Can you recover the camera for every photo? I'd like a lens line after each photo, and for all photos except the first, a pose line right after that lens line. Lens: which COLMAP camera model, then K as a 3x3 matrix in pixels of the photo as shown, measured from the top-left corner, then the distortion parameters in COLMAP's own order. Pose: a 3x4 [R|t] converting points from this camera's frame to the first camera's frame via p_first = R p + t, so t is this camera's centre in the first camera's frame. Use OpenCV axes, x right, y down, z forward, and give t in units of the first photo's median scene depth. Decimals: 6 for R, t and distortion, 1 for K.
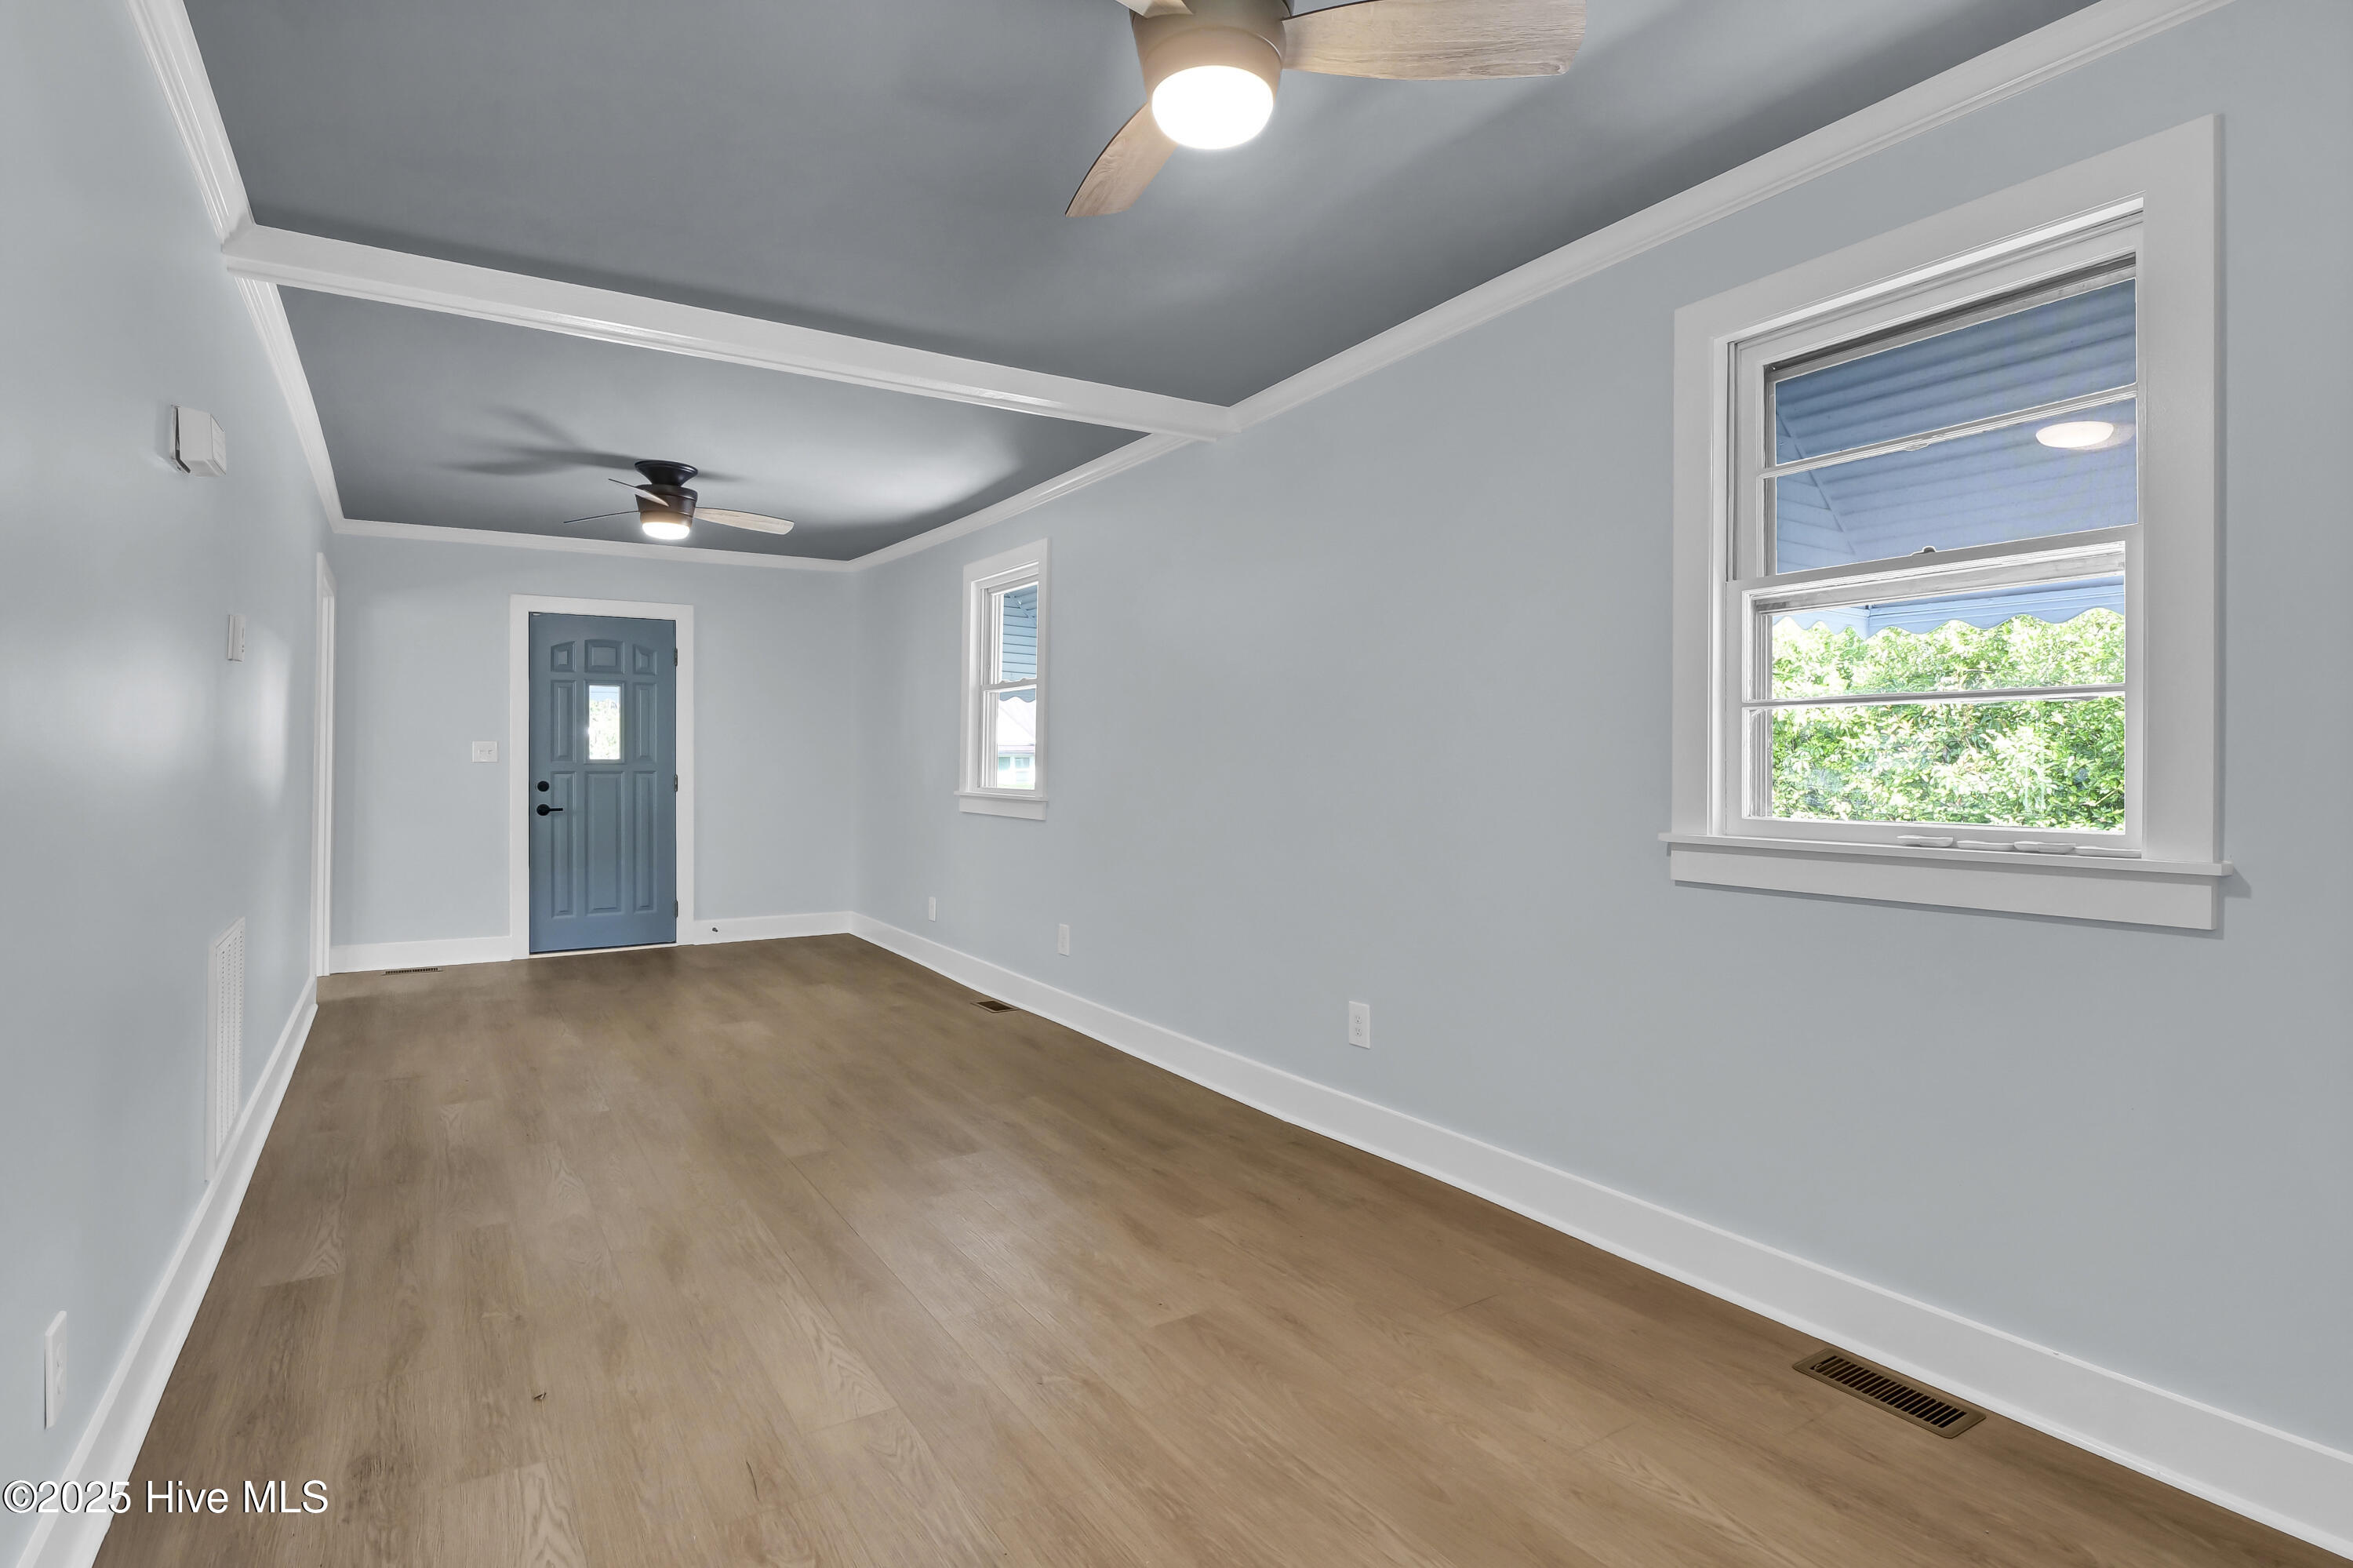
lens RADIAL K [[1156.8, 0, 1150.8], [0, 1156.8, 774.5], [0, 0, 1]] dist [0.003095, -0.013235]
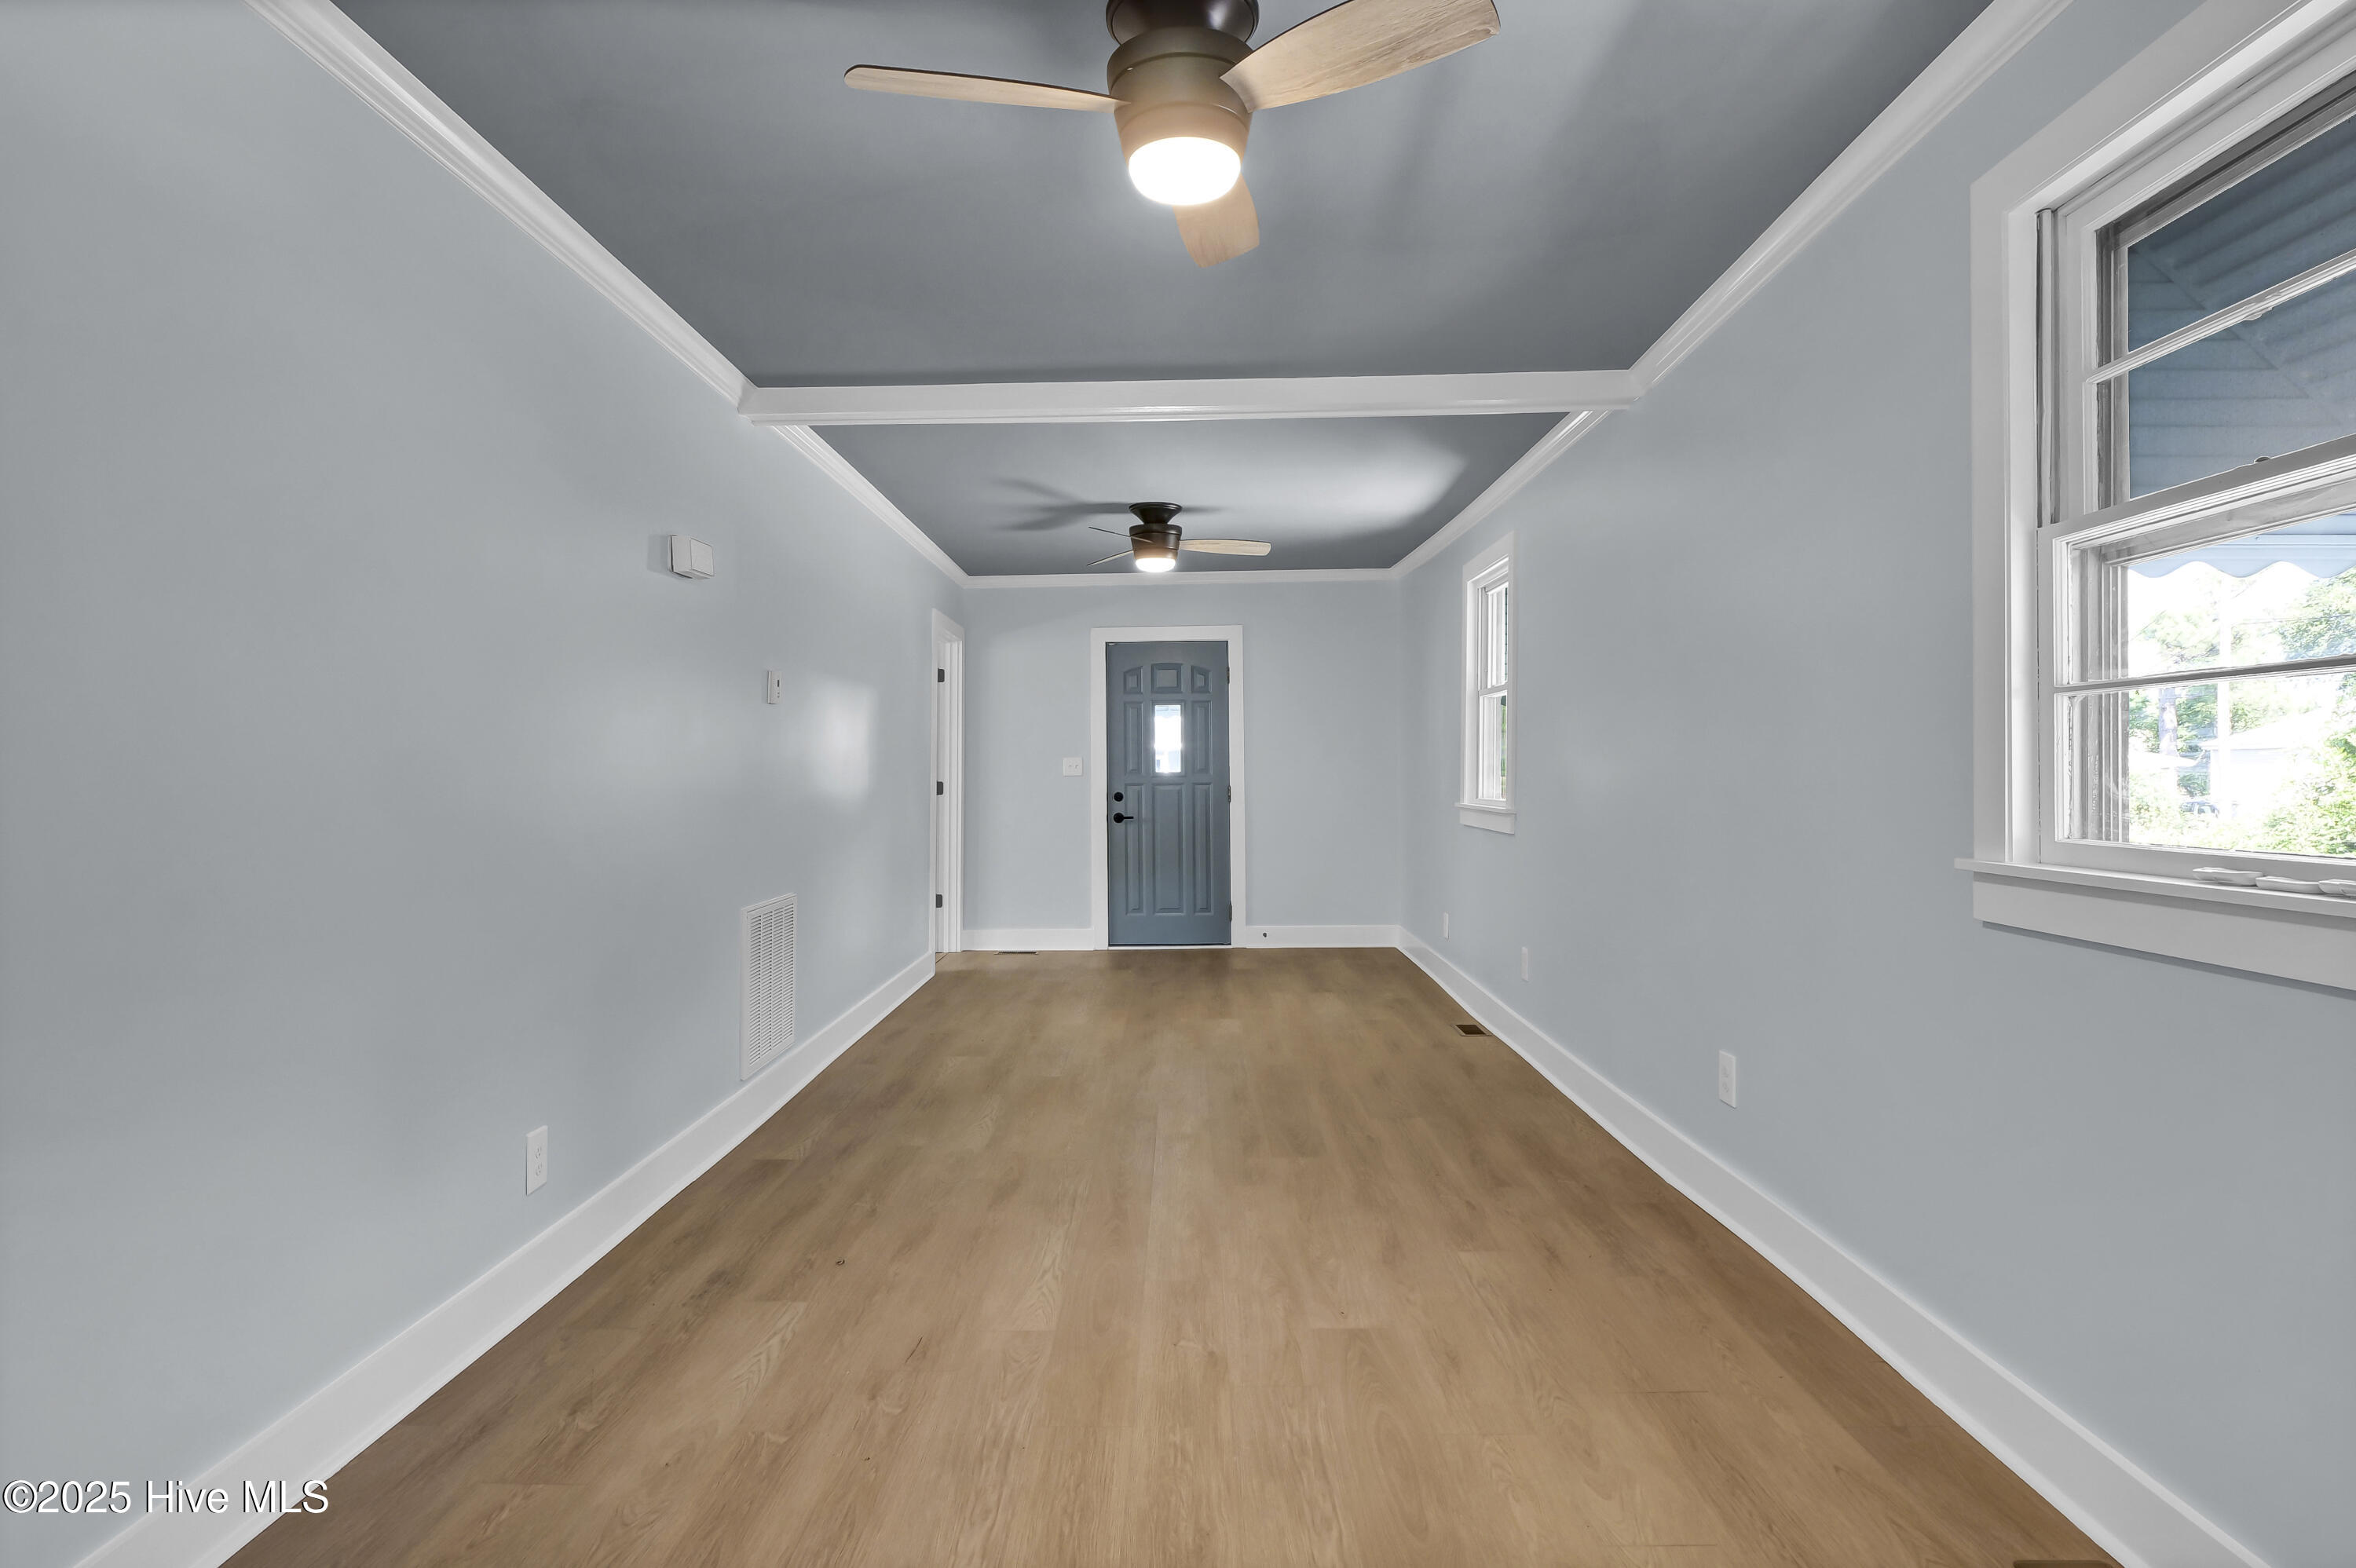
lens RADIAL K [[1265.1, 0, 1178.0], [0, 1265.1, 784.0], [0, 0, 1]] dist [-0.002459, -0.000455]
pose [[0.839741, -0.004012, -0.542973, 0.285244], [0.003710, 0.999992, -0.001652, -0.000014], [0.542975, -0.000627, 0.839749, 0.000788]]
